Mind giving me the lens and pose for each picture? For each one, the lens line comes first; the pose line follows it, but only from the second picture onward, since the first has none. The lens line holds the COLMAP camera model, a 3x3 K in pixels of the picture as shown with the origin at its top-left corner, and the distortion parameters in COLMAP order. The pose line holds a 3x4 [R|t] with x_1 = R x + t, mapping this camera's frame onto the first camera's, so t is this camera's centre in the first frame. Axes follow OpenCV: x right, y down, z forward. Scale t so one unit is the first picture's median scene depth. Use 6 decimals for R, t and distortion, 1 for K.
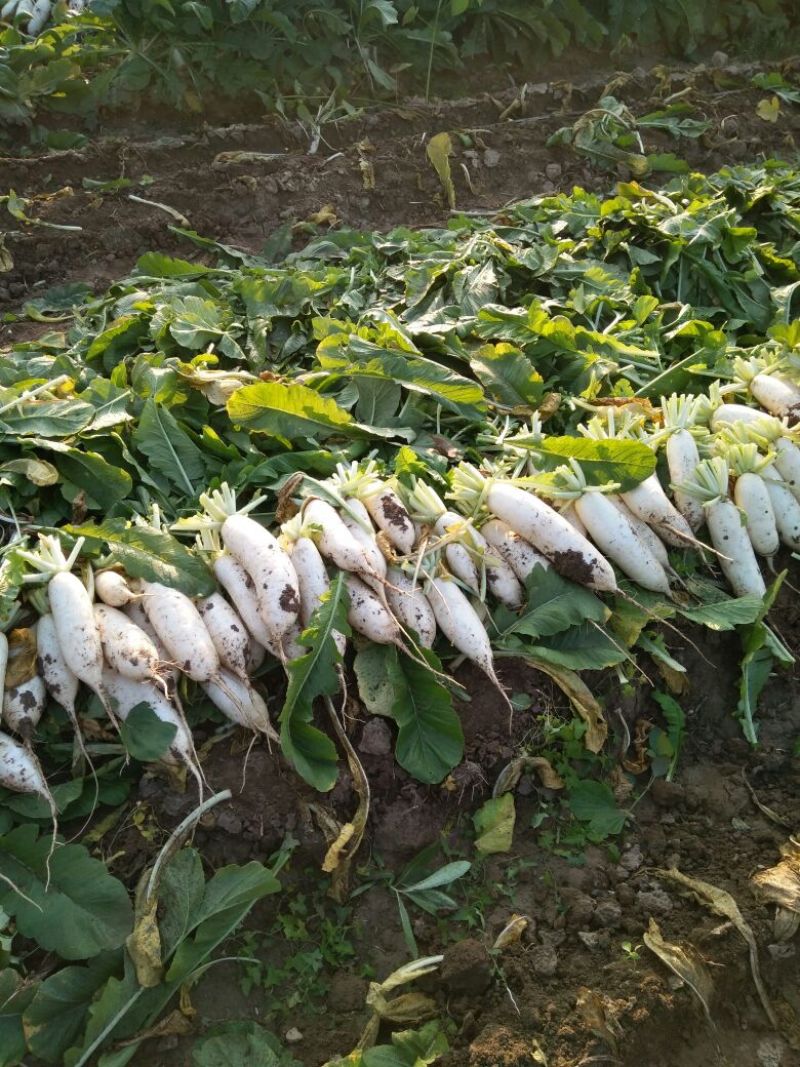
lens RADIAL K [[846.3, 0, 405.3], [0, 846.3, 530.8], [0, 0, 1]] dist [0.031459, -0.013027]
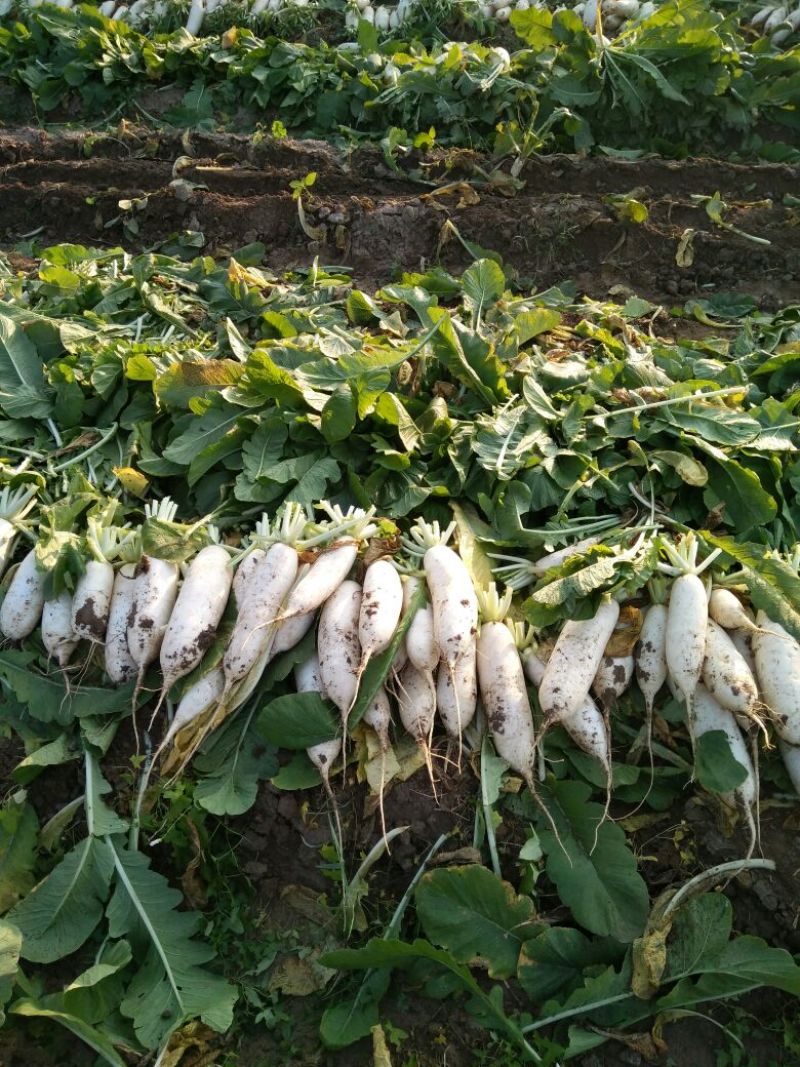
lens RADIAL K [[846.3, 0, 405.3], [0, 846.3, 530.8], [0, 0, 1]] dist [0.031459, -0.013027]
pose [[0.786706, 0.387436, -0.480611, -0.160940], [-0.390251, 0.915359, 0.099103, 0.026989], [0.478328, 0.109594, 0.871316, -0.041301]]
